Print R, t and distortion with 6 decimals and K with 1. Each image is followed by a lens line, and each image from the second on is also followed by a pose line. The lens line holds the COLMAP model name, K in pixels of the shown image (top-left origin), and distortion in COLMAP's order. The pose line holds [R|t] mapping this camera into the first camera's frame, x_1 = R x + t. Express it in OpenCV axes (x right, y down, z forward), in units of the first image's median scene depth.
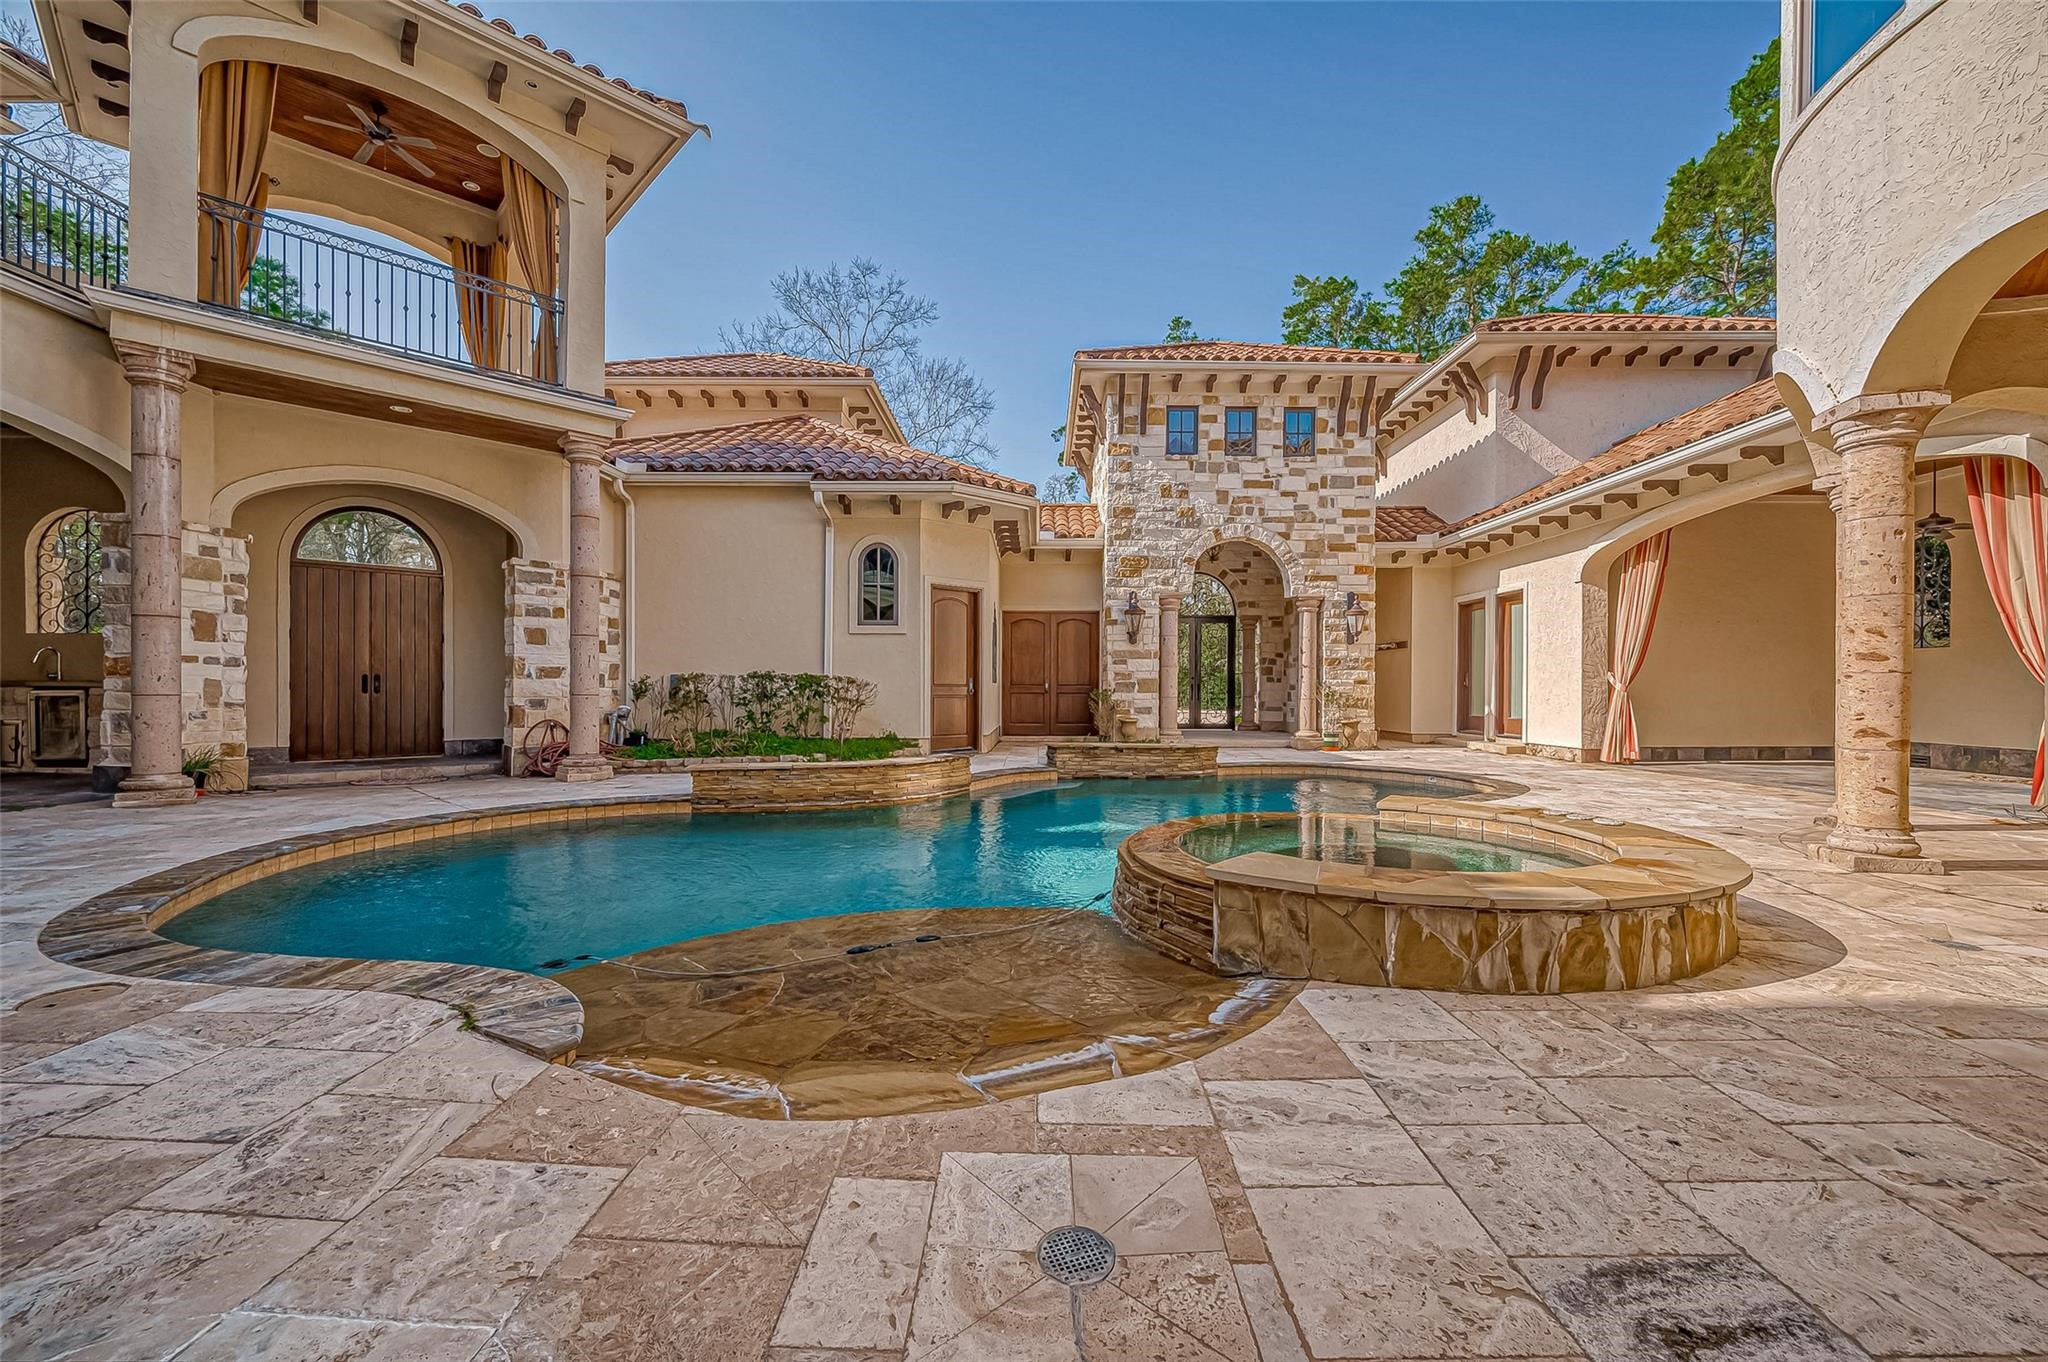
lens RADIAL K [[841.1, 0, 1013.6], [0, 841.1, 689.7], [0, 0, 1]] dist [0.002684, -0.000014]
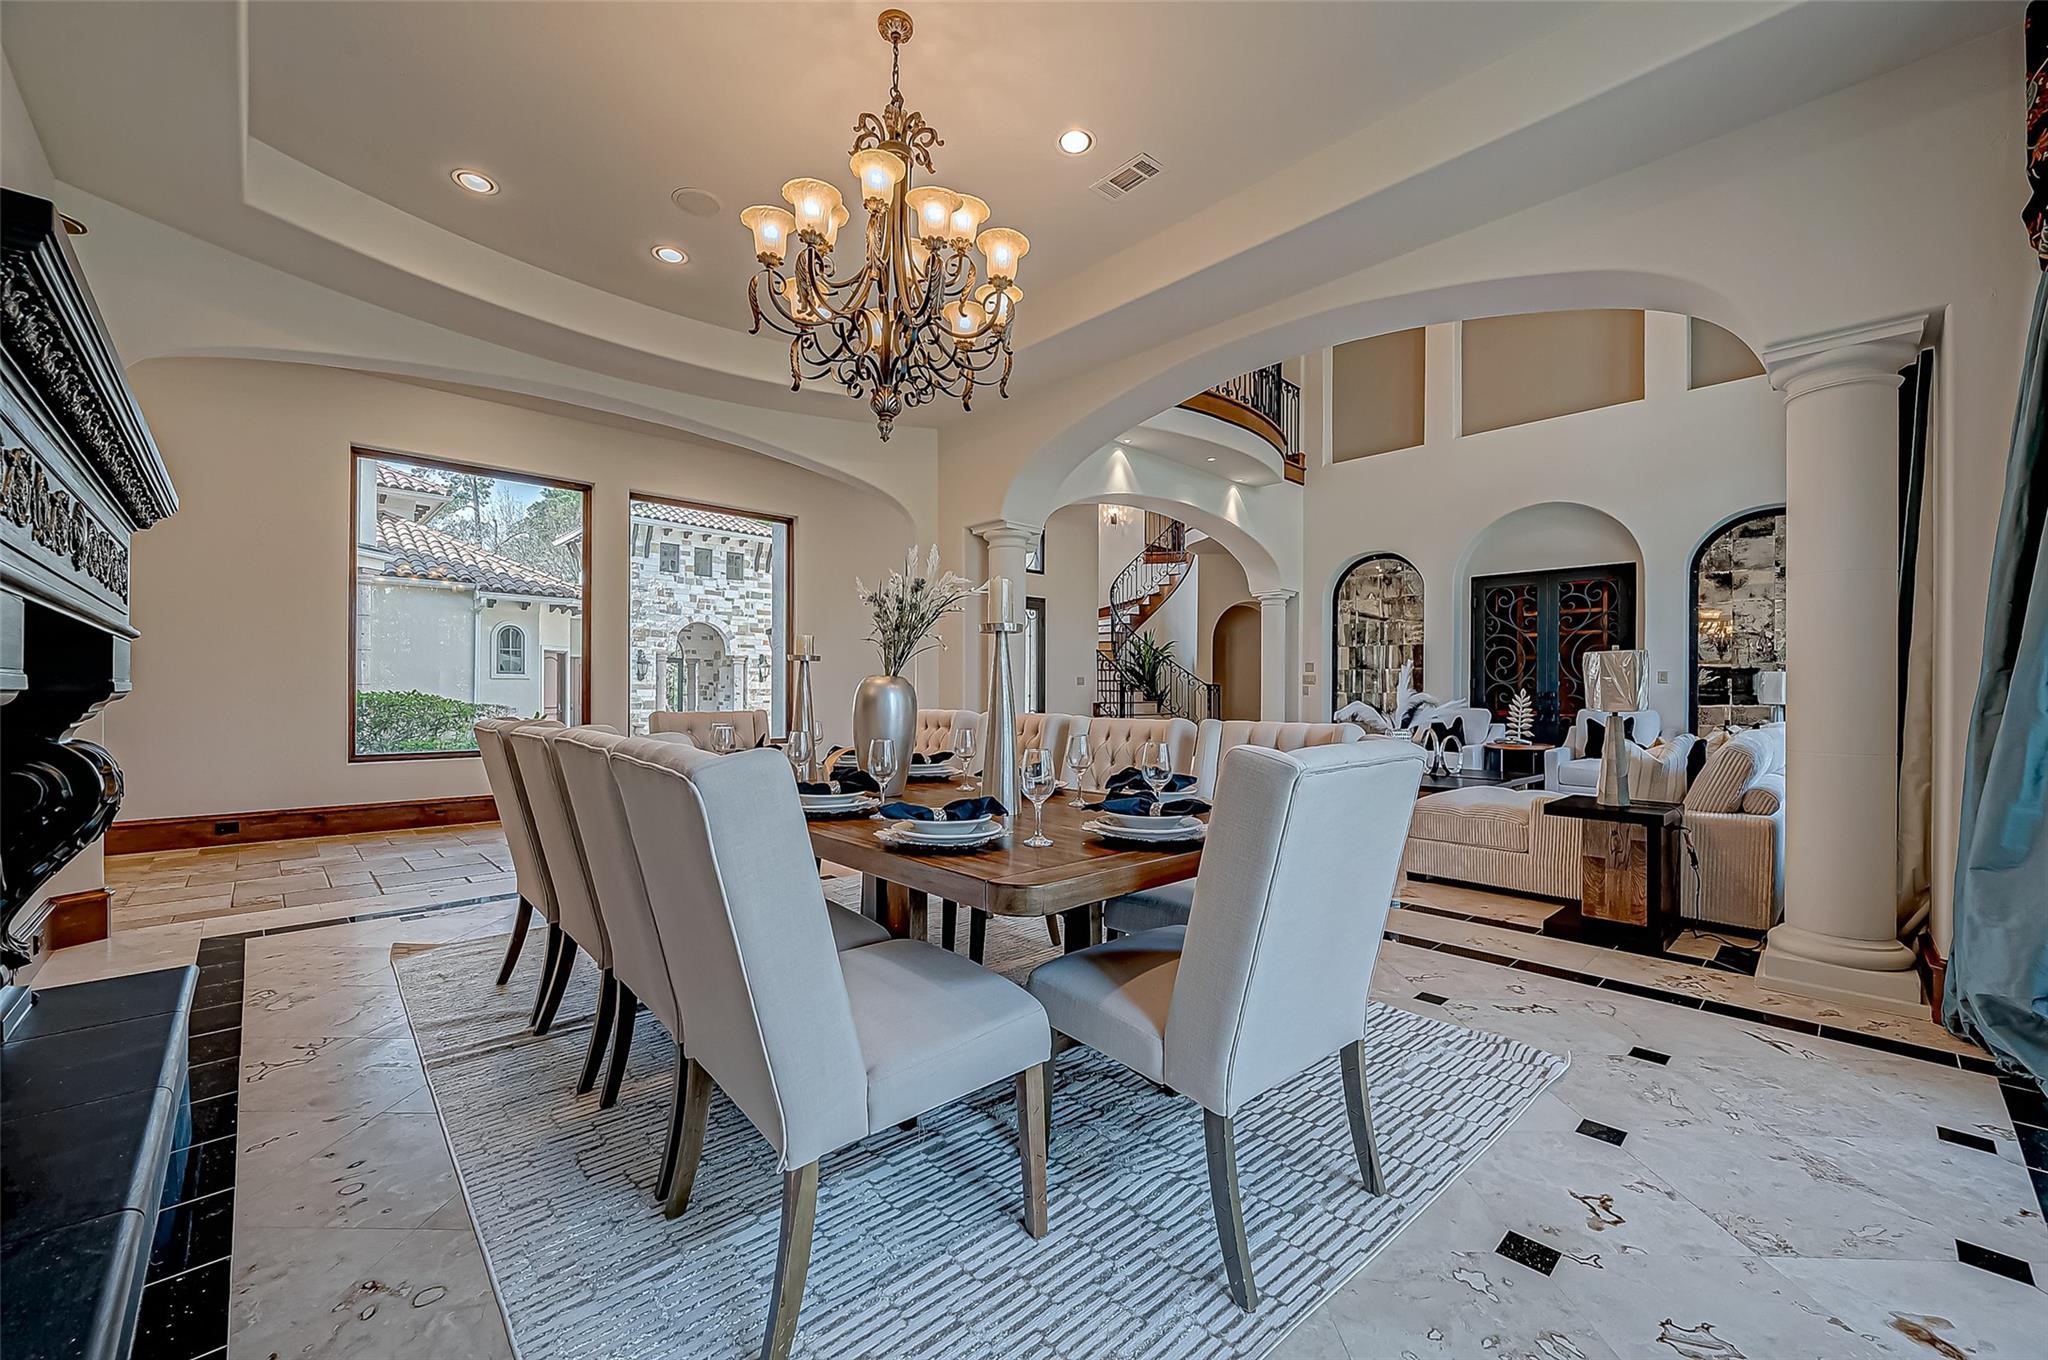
lens RADIAL K [[841.1, 0, 1016.9], [0, 841.1, 687.6], [0, 0, 1]] dist [0.002684, -0.000014]
pose [[0.729908, 0.001757, 0.683543, -0.468547], [0.000363, 0.999996, -0.002959, -0.035351], [-0.683546, 0.002408, 0.729904, -0.766125]]
